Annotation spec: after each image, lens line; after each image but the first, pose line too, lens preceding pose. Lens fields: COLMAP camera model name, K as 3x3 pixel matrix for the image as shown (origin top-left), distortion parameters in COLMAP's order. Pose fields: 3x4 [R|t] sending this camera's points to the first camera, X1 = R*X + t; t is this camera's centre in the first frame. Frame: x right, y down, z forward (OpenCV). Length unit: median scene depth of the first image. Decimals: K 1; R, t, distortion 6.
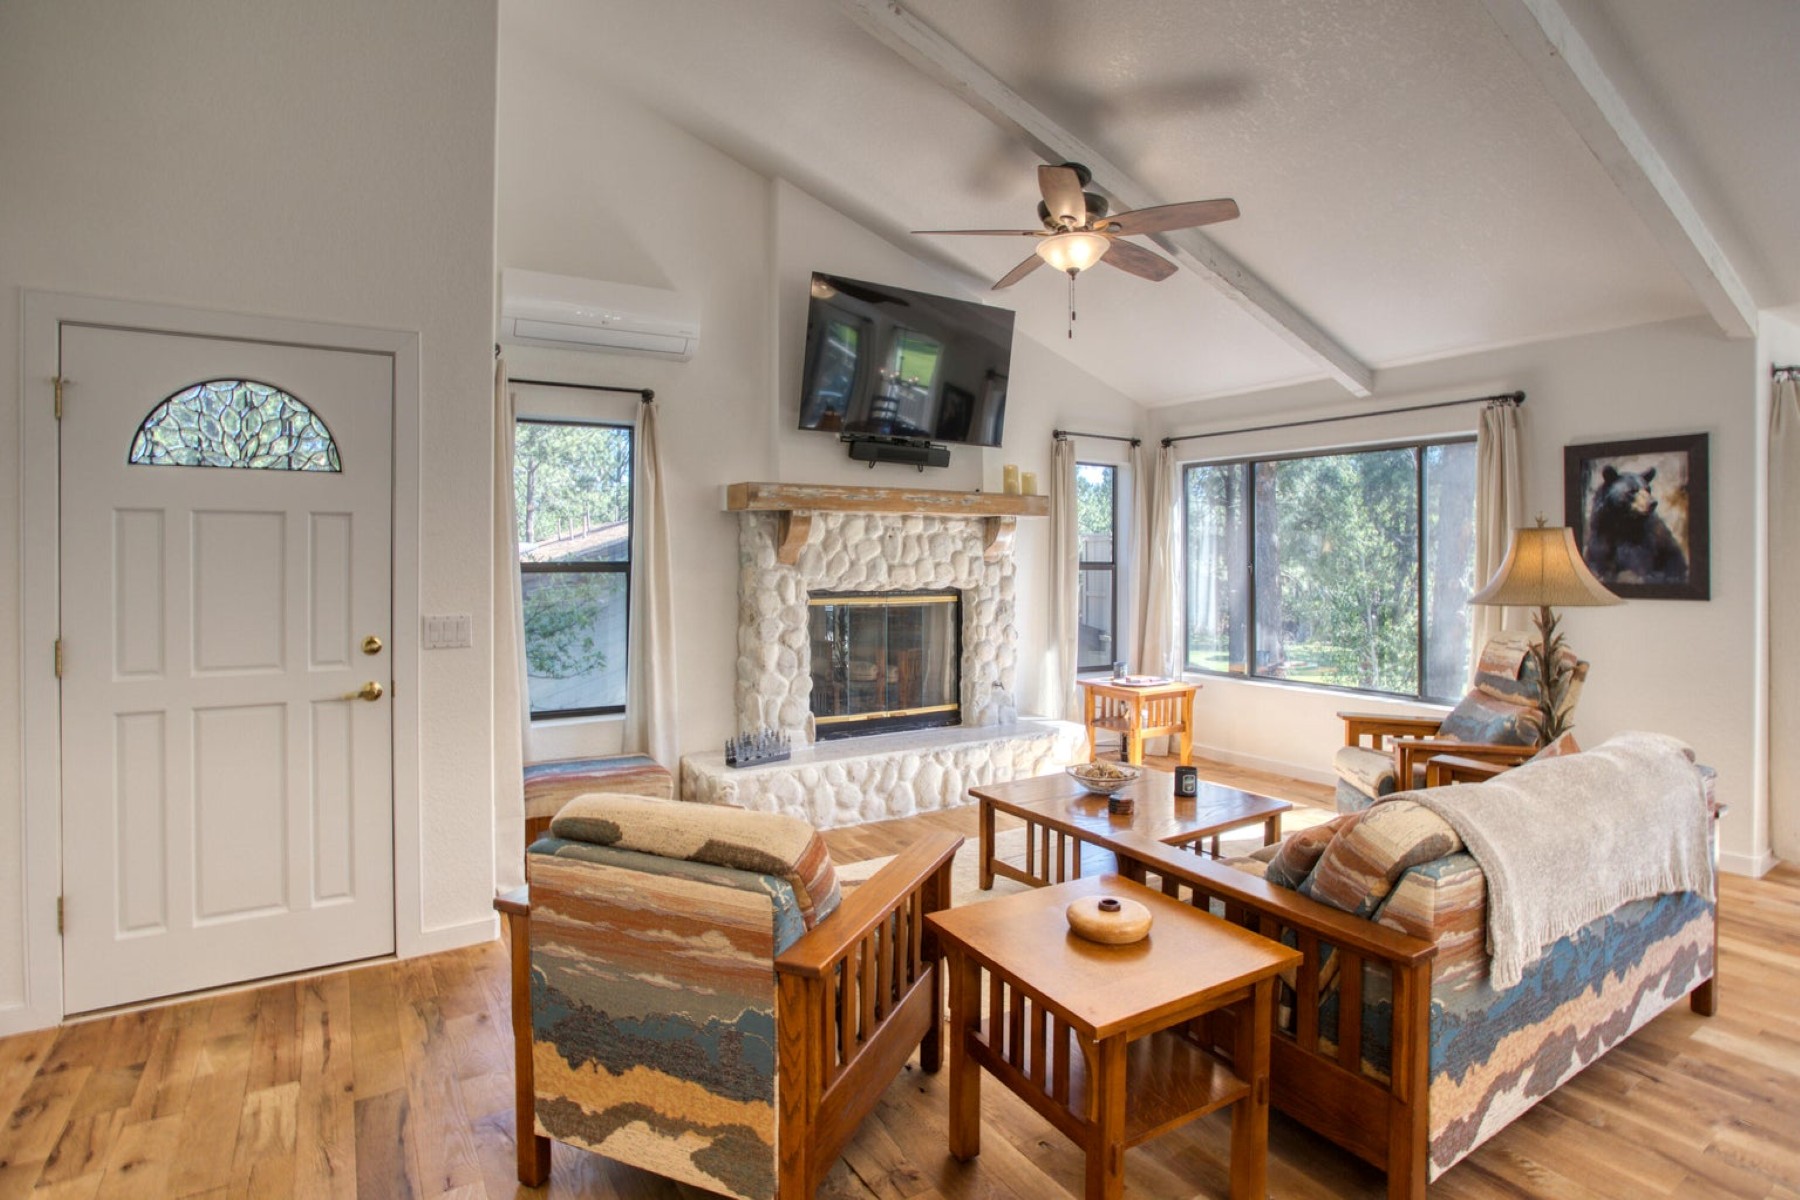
lens RADIAL K [[902.0, 0, 896.3], [0, 902.0, 560.5], [0, 0, 1]] dist [-0.086151, 0.039560]
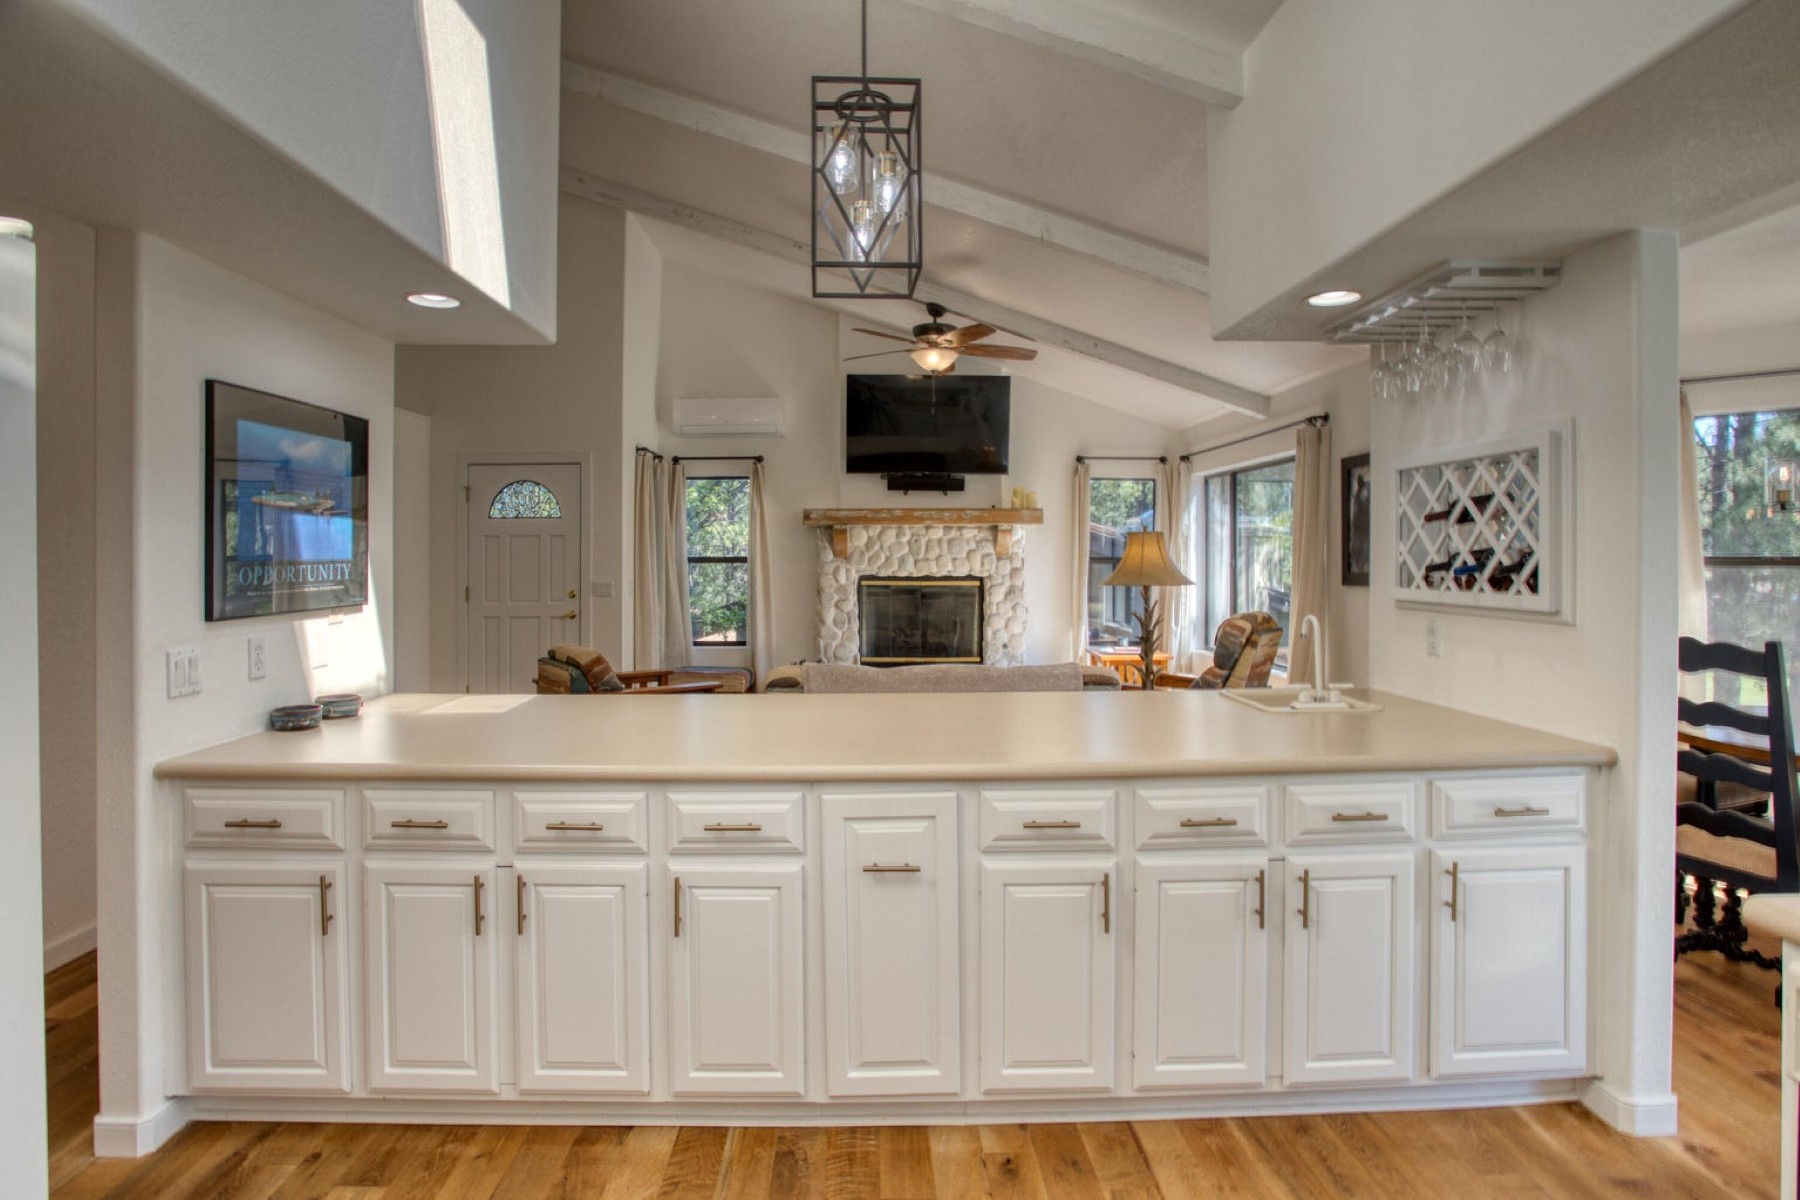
lens RADIAL K [[902.0, 0, 896.3], [0, 902.0, 560.5], [0, 0, 1]] dist [-0.086151, 0.039560]
pose [[0.857117, 0.000458, -0.515121, 0.783381], [-0.000570, 1.000000, -0.000060, 0.007462], [0.515121, 0.000345, 0.857118, -0.317416]]
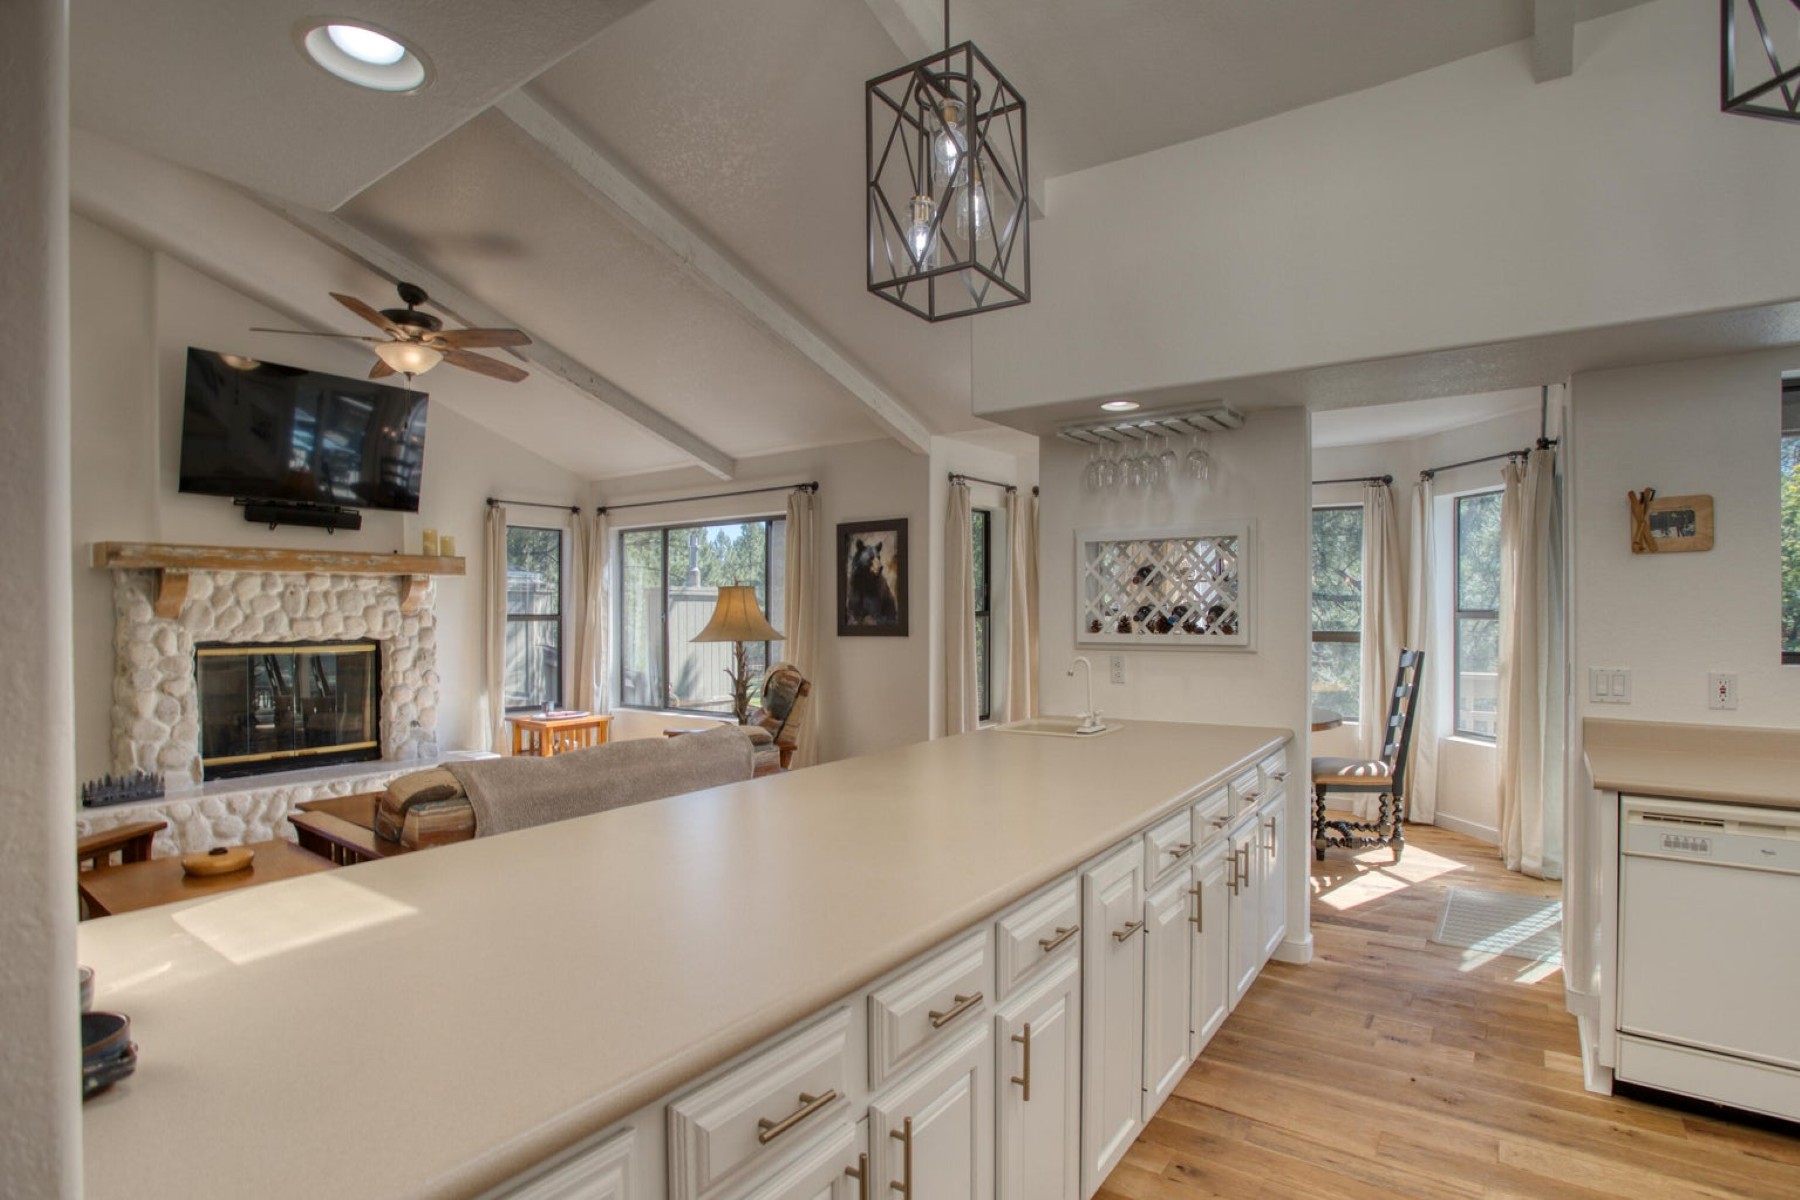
lens RADIAL K [[895.4, 0, 915.6], [0, 895.4, 614.7], [0, 0, 1]] dist [-0.086560, 0.041117]
pose [[0.924459, -0.009311, 0.381167, 0.316835], [0.009742, 0.999952, 0.000801, 0.007619], [-0.381156, 0.002973, 0.924506, -0.295014]]
